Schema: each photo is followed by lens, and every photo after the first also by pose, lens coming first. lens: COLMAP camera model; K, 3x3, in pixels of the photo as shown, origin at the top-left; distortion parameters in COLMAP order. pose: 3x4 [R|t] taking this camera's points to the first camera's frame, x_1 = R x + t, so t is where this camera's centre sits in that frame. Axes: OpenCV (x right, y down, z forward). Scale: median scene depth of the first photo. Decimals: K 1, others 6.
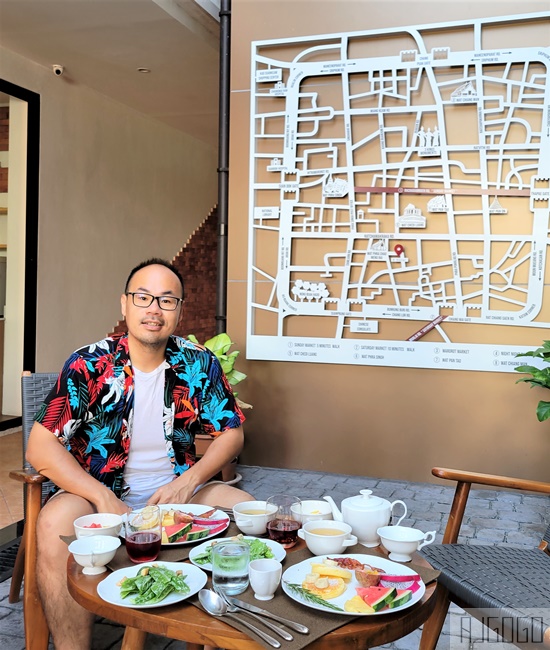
lens RADIAL K [[715.7, 0, 275.0], [0, 715.7, 325.0], [0, 0, 1]] dist [0.022979, -0.007757]
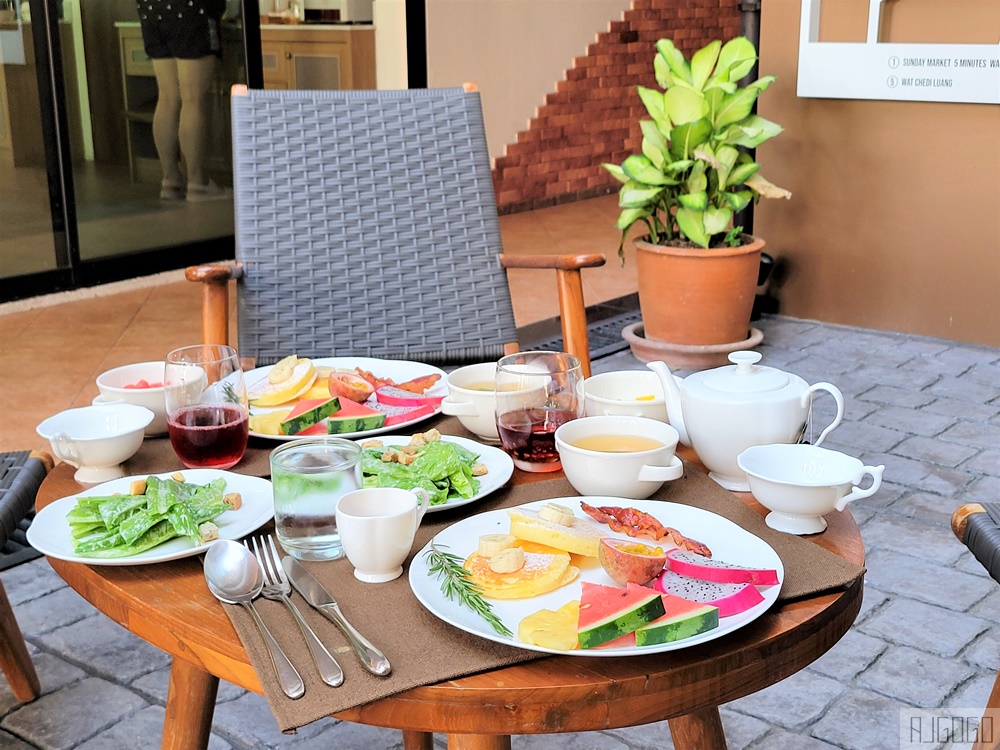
lens RADIAL K [[1301.8, 0, 500.0], [0, 1301.8, 375.0], [0, 0, 1]] dist [0.021563, 0.025154]
pose [[0.933664, 0.071212, -0.351000, 0.279805], [0.011628, 0.973490, 0.228434, 0.085258], [0.357962, -0.217362, 0.908084, 0.329923]]
